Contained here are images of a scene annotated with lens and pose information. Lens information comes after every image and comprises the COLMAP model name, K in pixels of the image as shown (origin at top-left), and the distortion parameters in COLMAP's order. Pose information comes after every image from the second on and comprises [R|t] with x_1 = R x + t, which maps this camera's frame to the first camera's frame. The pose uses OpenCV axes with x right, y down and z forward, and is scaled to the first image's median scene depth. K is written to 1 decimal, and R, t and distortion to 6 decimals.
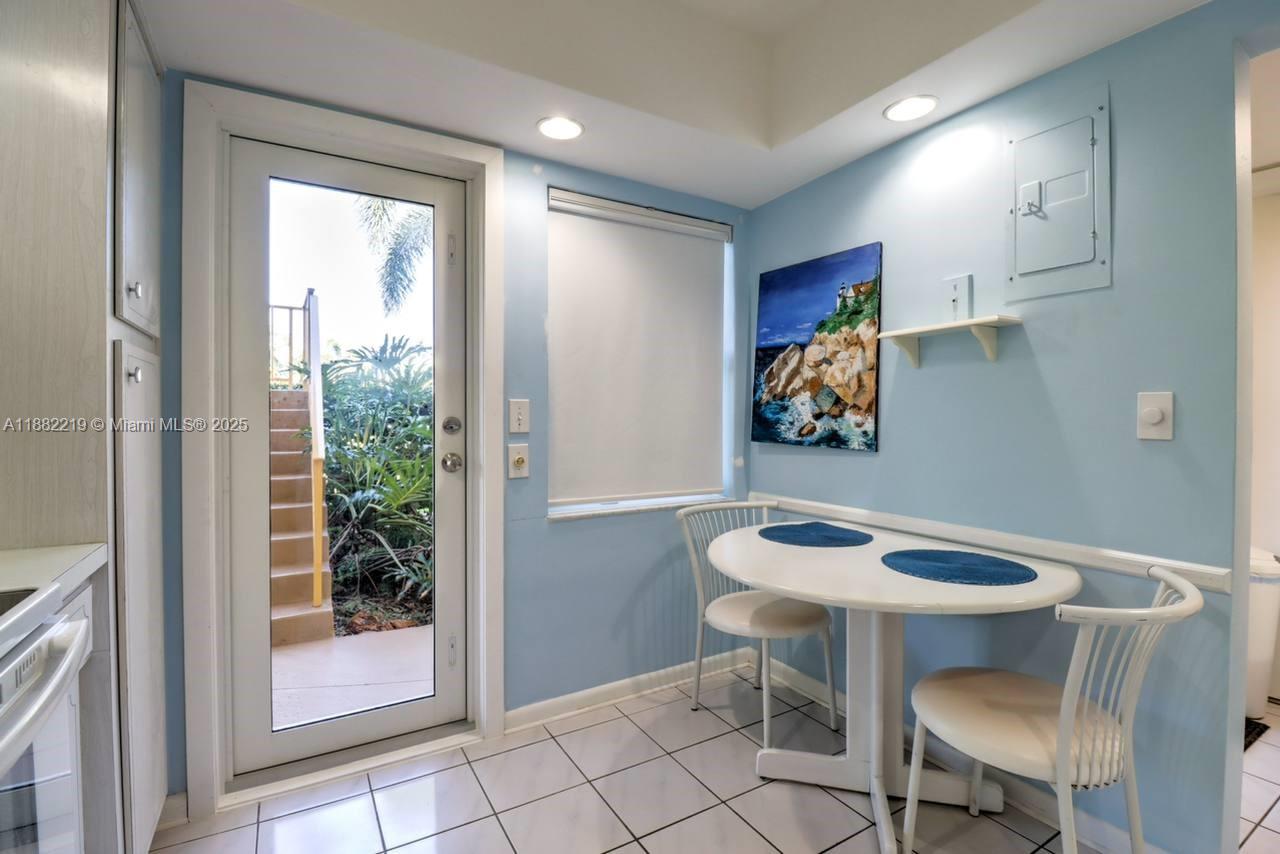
lens RADIAL K [[592.9, 0, 644.2], [0, 592.9, 423.5], [0, 0, 1]] dist [-0.003777, -0.008867]
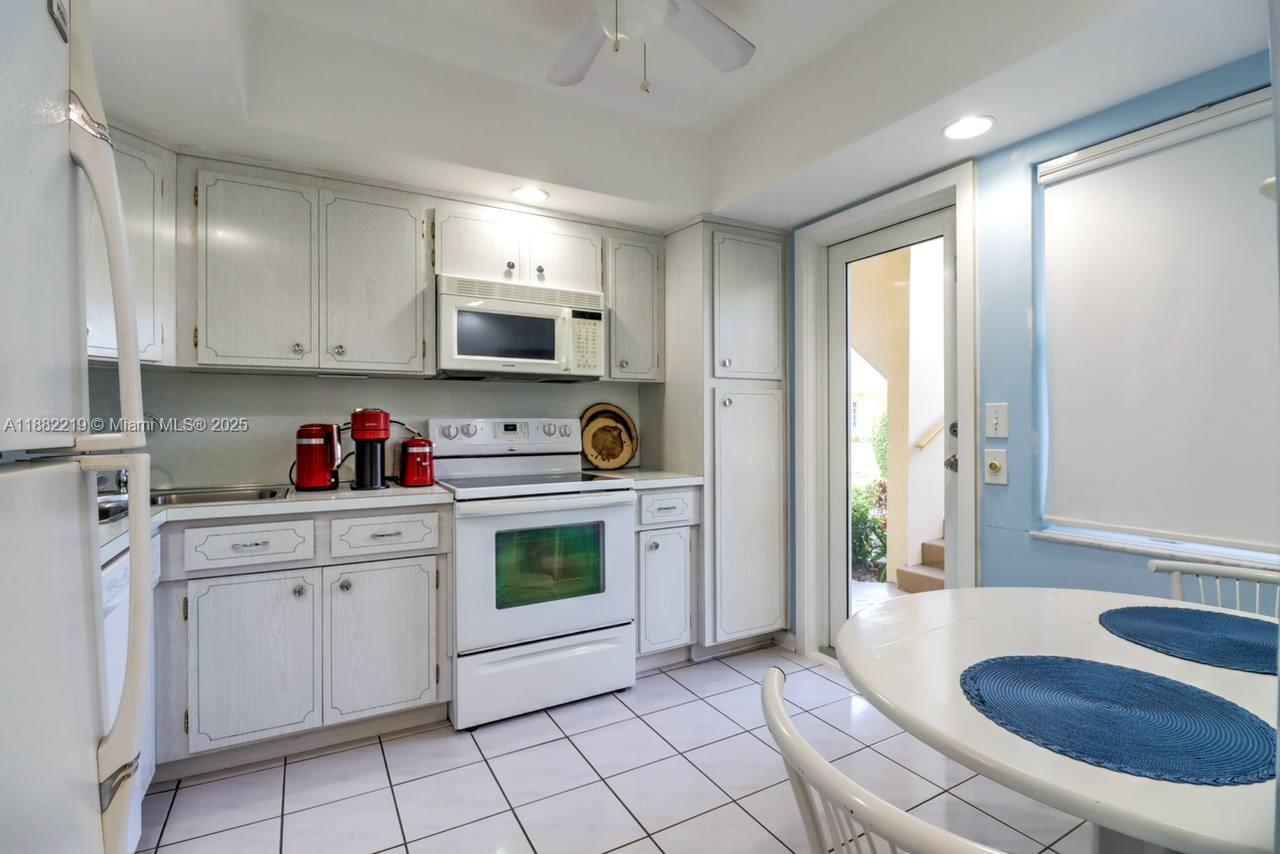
lens RADIAL K [[592.9, 0, 644.2], [0, 592.9, 423.5], [0, 0, 1]] dist [-0.003777, -0.008867]
pose [[-0.012505, -0.005058, -0.999909, 0.401910], [-0.010713, 0.999930, -0.004924, 0.002005], [0.999864, 0.010650, -0.012558, 0.228289]]
